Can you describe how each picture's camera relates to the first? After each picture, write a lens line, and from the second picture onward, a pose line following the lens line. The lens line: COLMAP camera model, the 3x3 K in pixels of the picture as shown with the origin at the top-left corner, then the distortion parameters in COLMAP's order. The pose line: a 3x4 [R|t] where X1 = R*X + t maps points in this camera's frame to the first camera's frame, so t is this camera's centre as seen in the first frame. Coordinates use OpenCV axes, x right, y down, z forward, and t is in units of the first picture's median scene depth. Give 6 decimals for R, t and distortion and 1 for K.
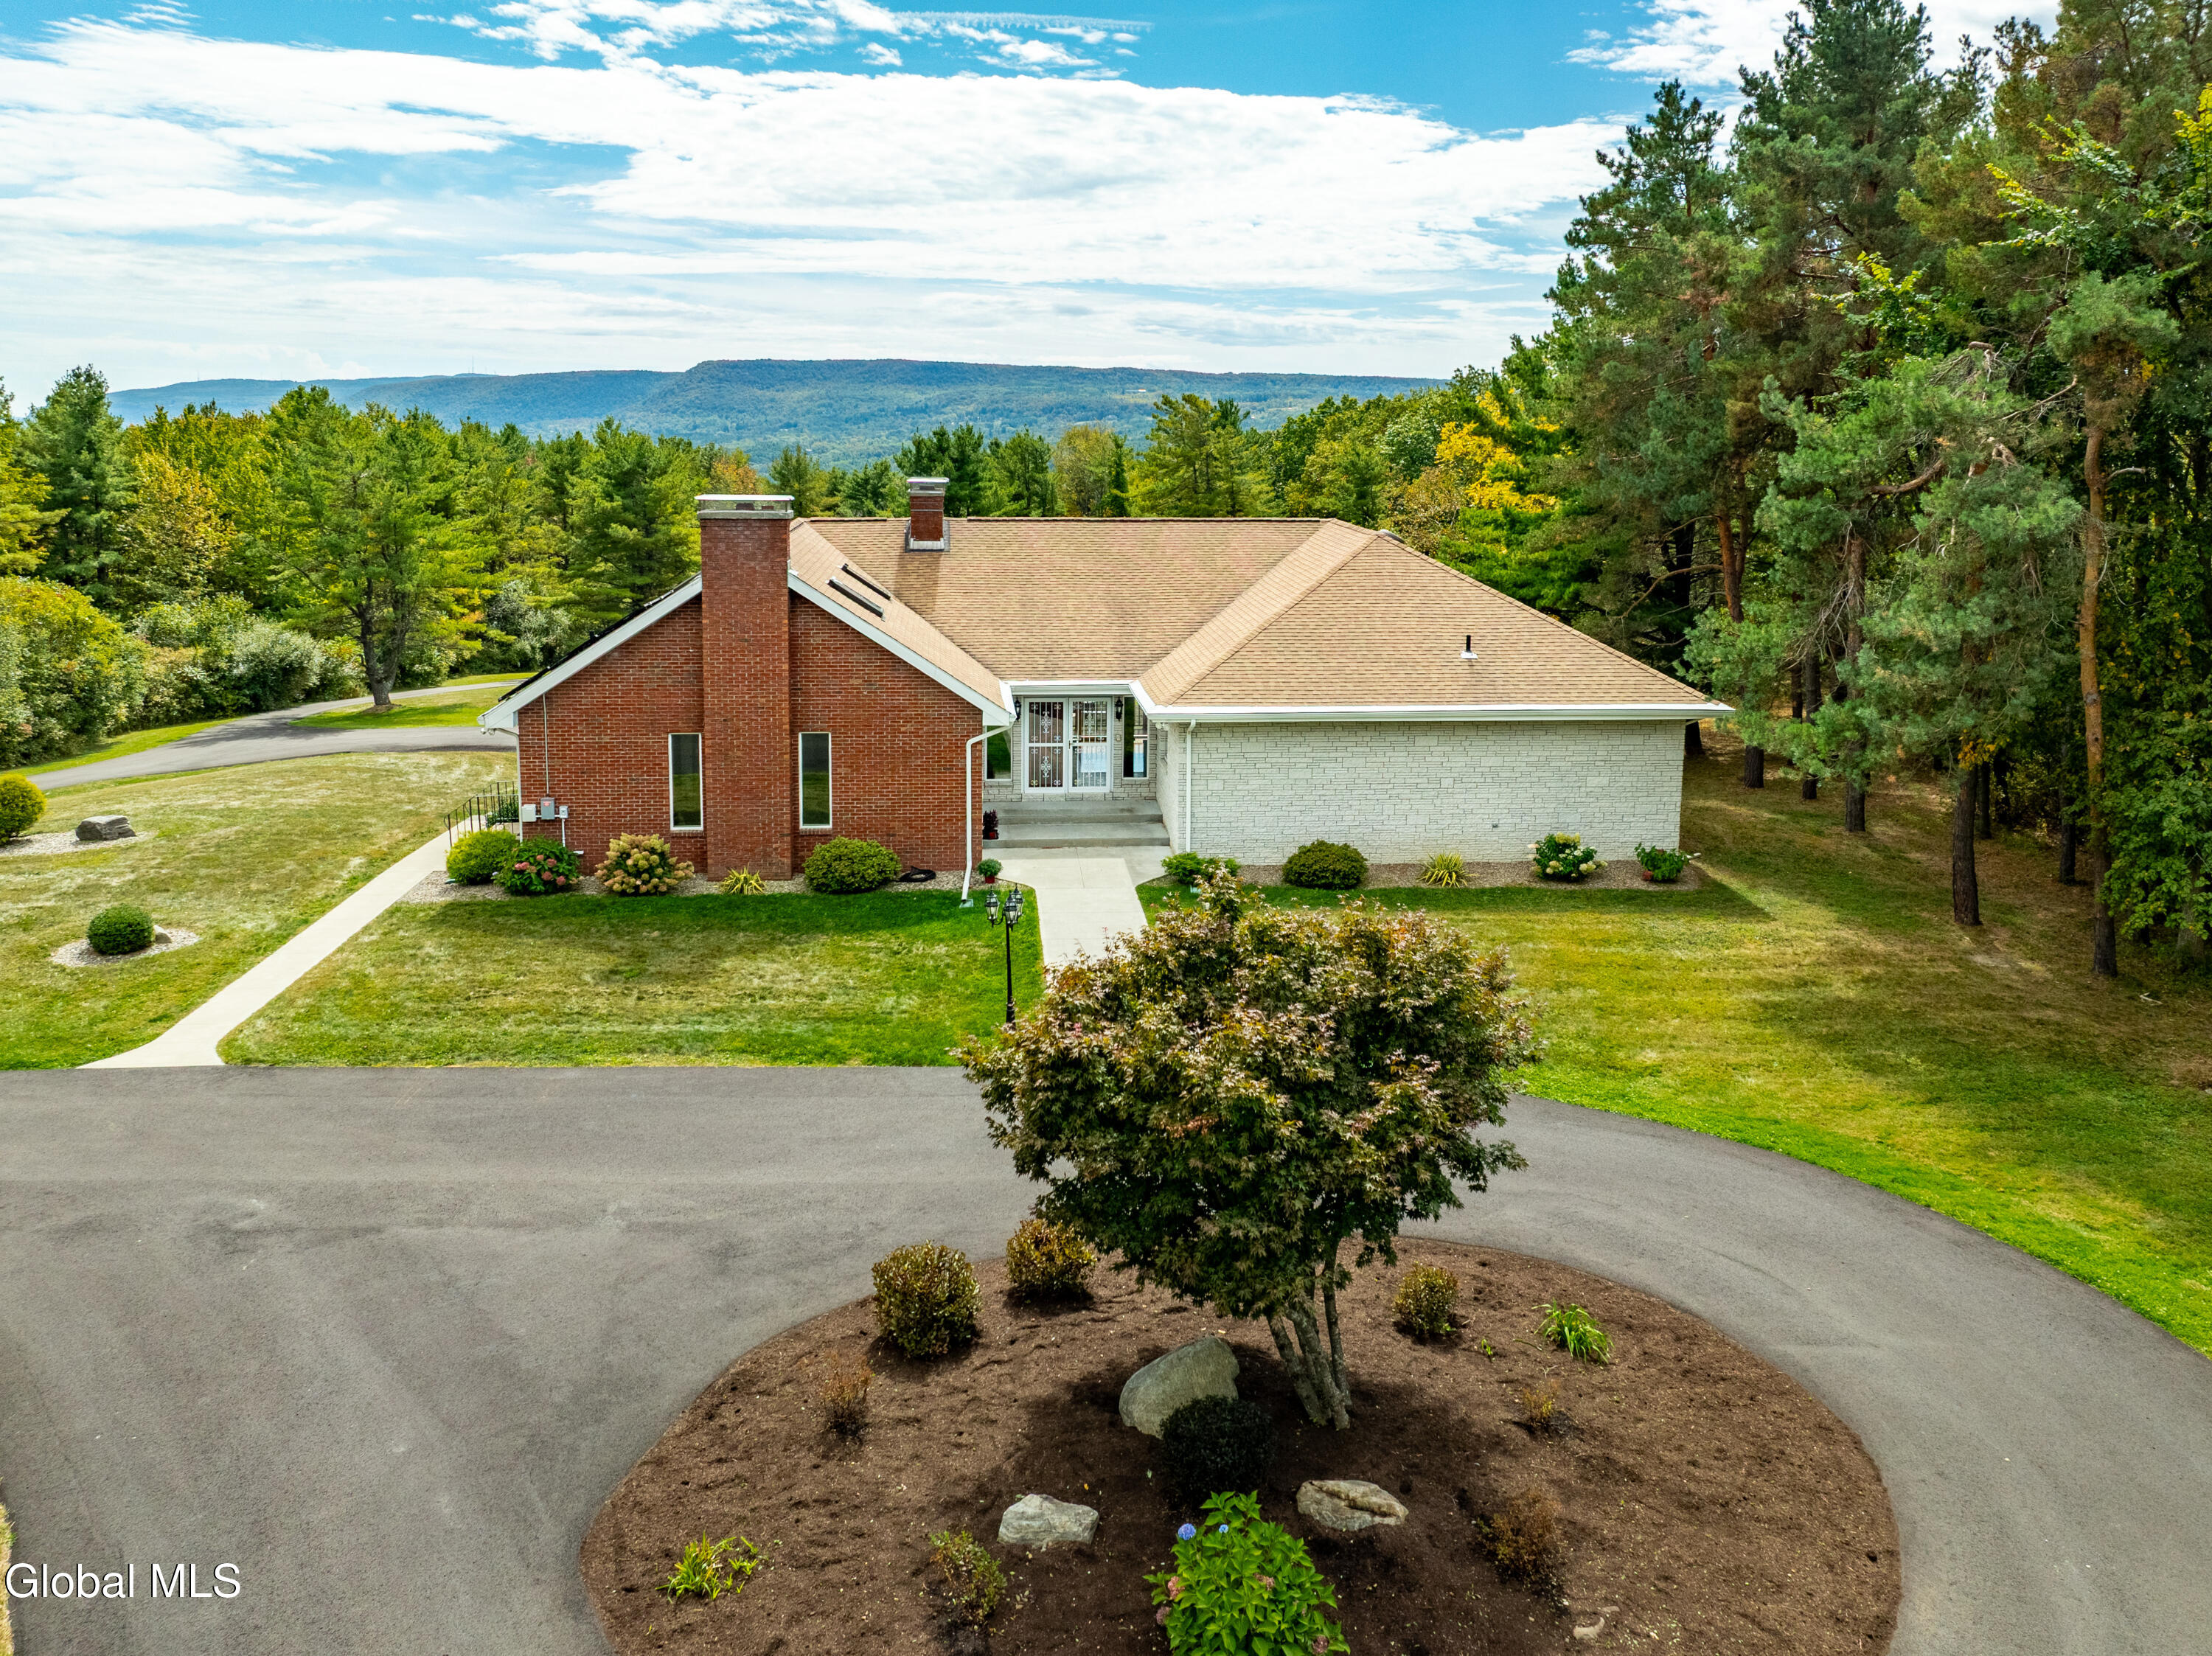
lens RADIAL K [[1743.7, 0, 1141.9], [0, 1743.7, 641.8], [0, 0, 1]] dist [-0.026572, -0.008692]
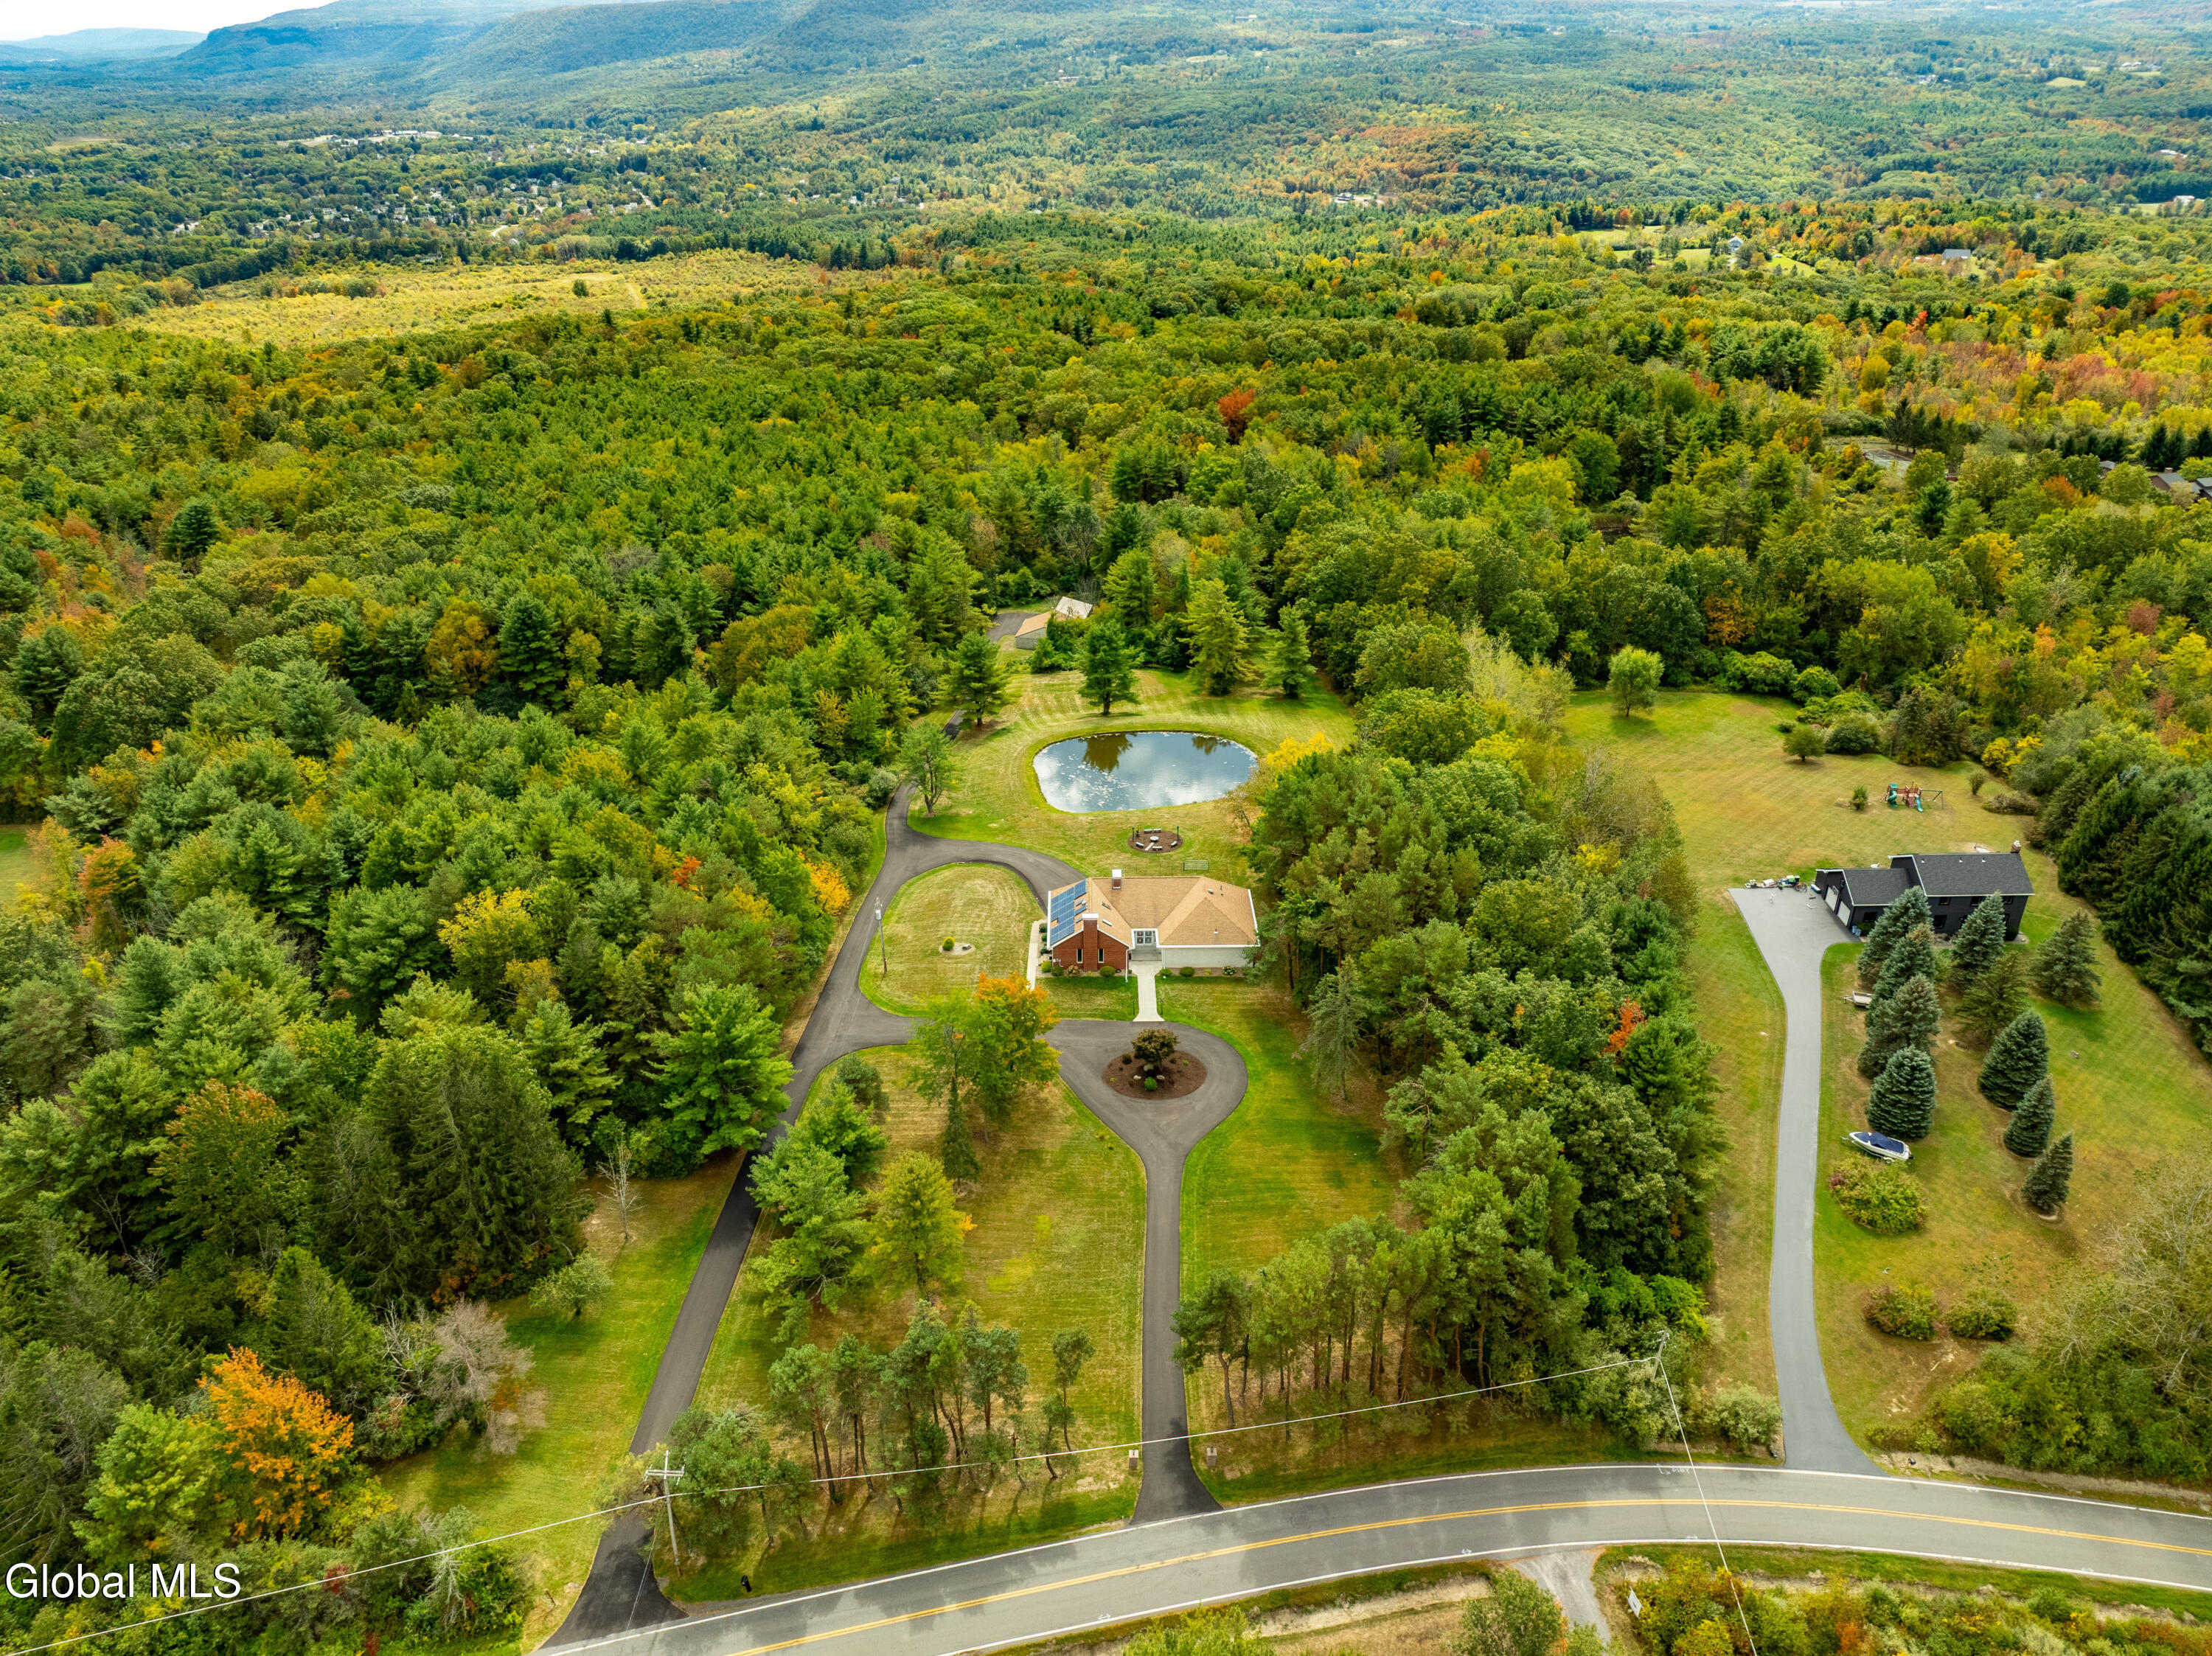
lens RADIAL K [[1595.3, 0, 1117.8], [0, 1595.3, 835.5], [0, 0, 1]] dist [-0.036991, 0.014781]
pose [[0.996904, 0.029710, -0.072796, 0.255414], [-0.001799, 0.934237, 0.356647, -2.263127], [0.078605, -0.355412, 0.931399, -3.945016]]
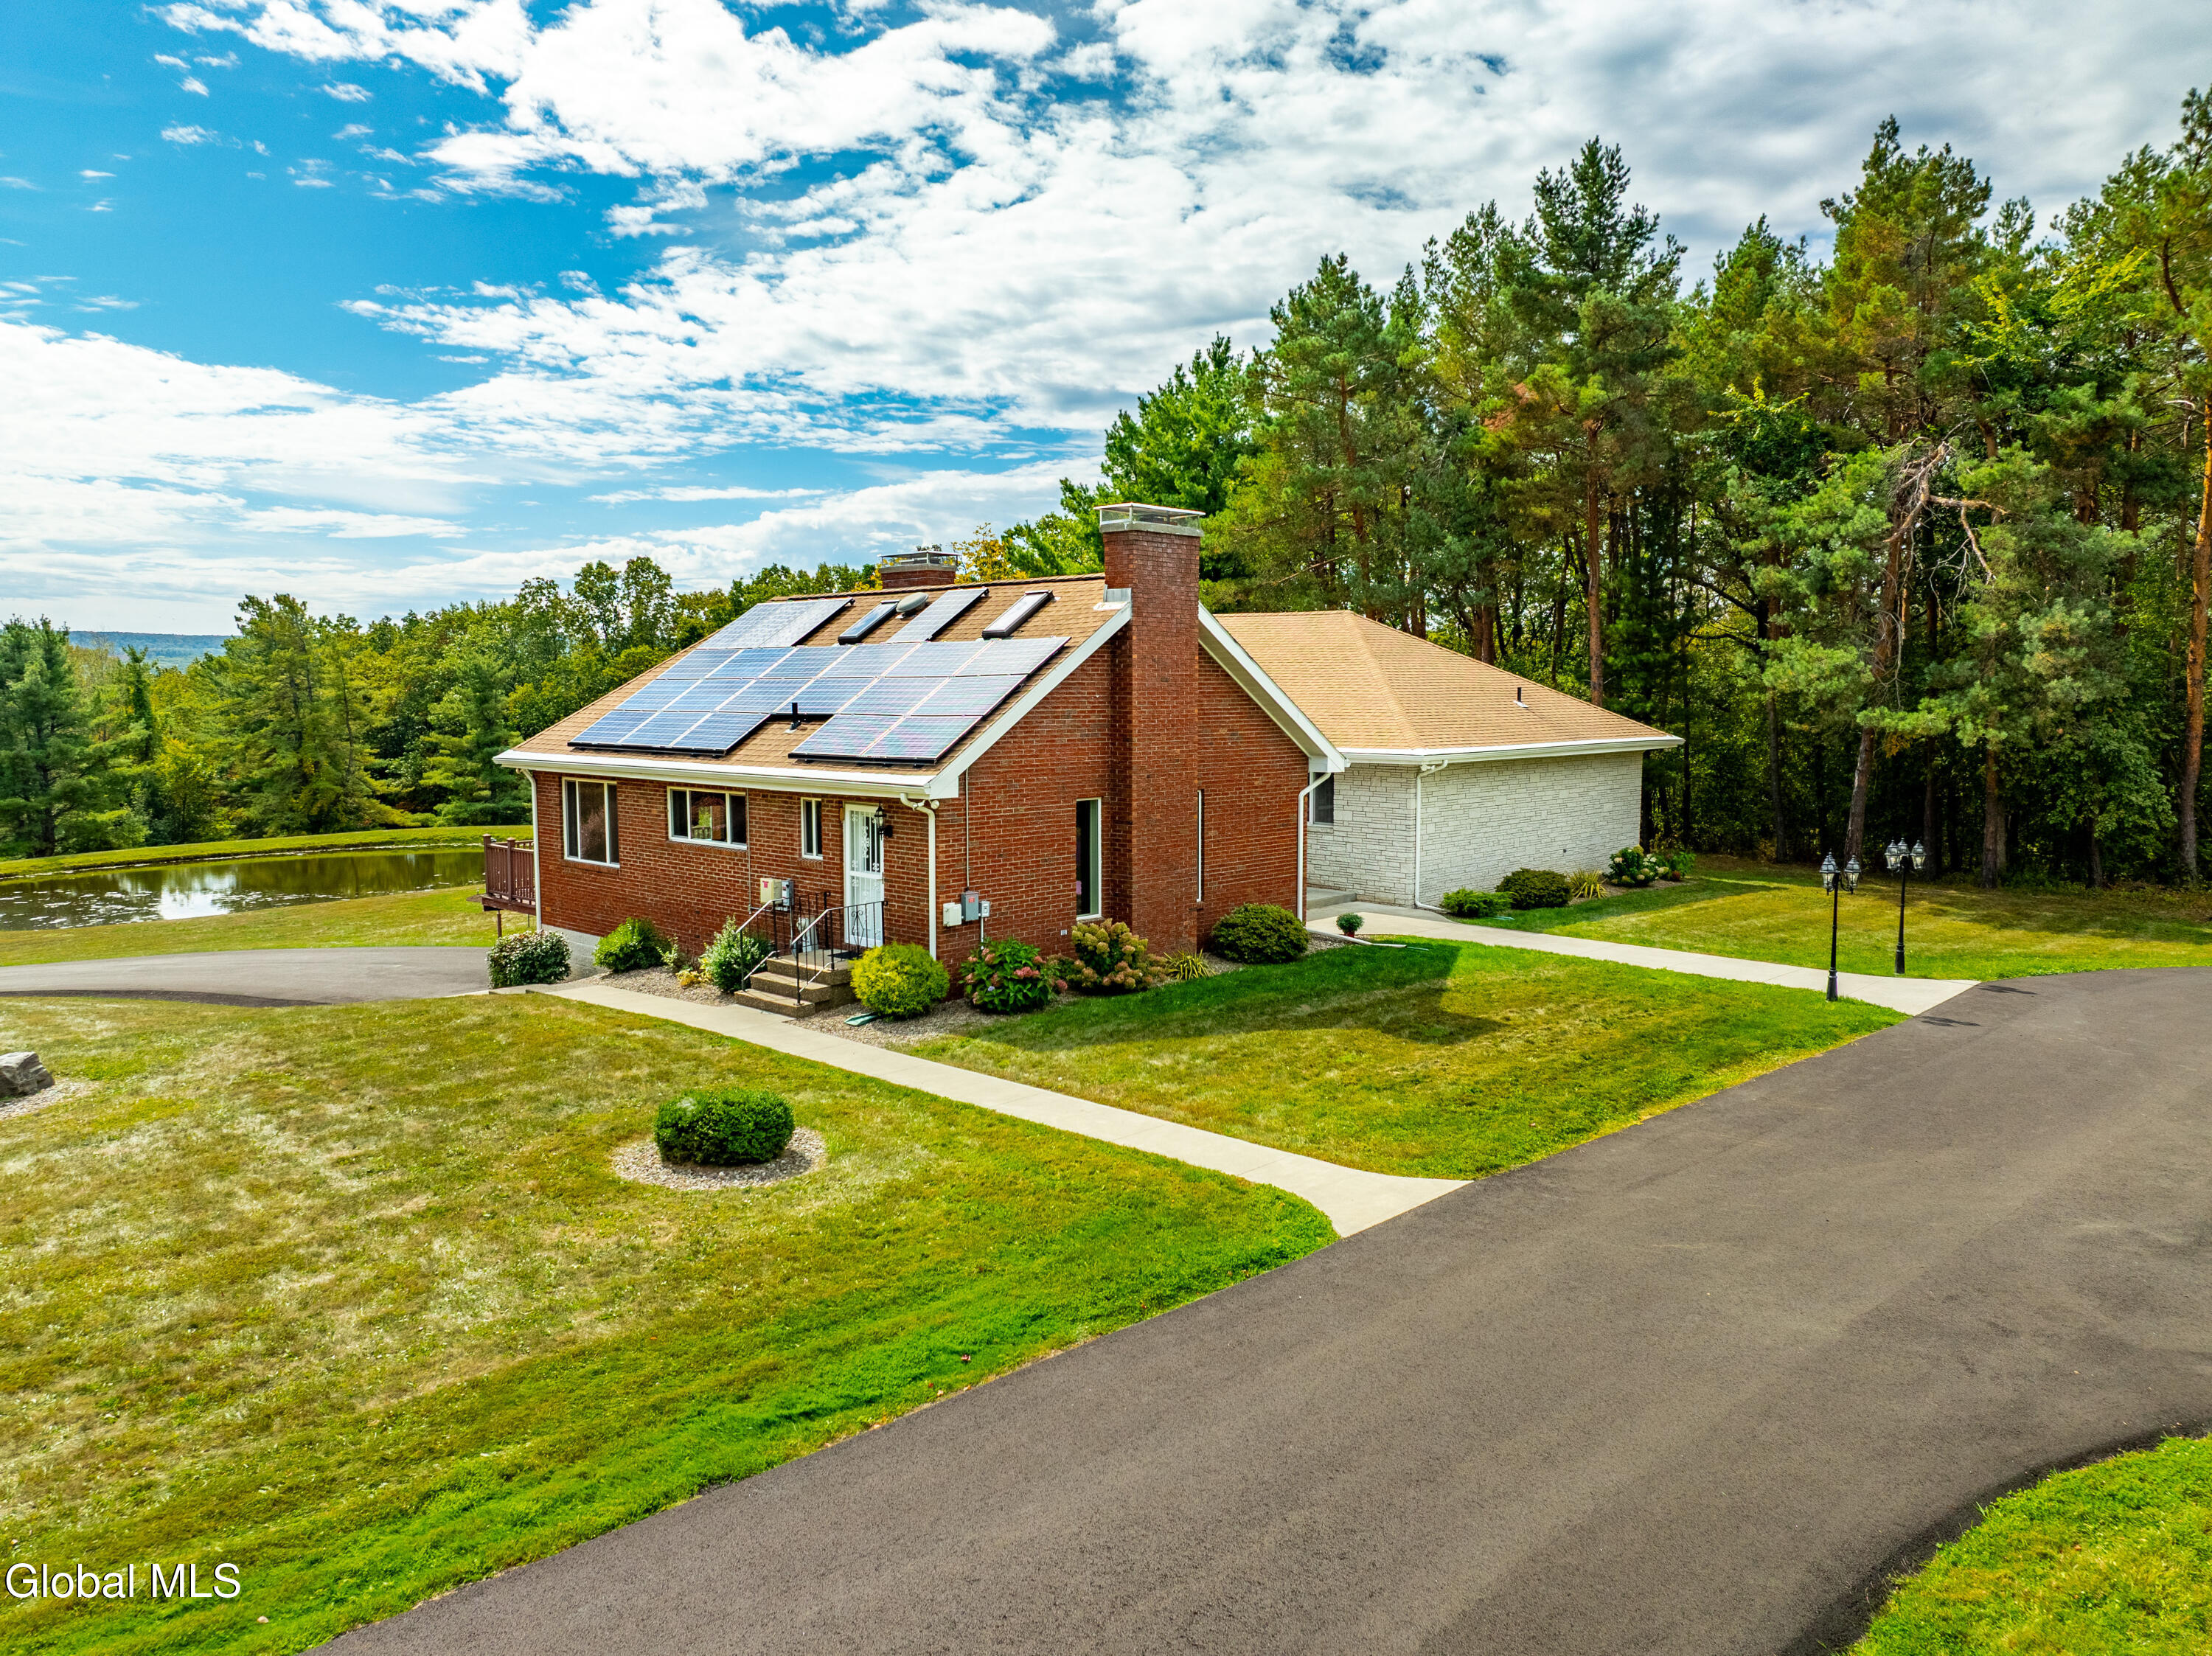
lens RADIAL K [[1567.8, 0, 1104.8], [0, 1567.8, 823.8], [0, 0, 1]] dist [-0.026857, -0.003919]
pose [[0.759591, -0.067209, 0.646919, -0.737193], [0.088288, 0.996095, -0.000179, 0.065466], [-0.644381, 0.057251, 0.762558, 0.438287]]
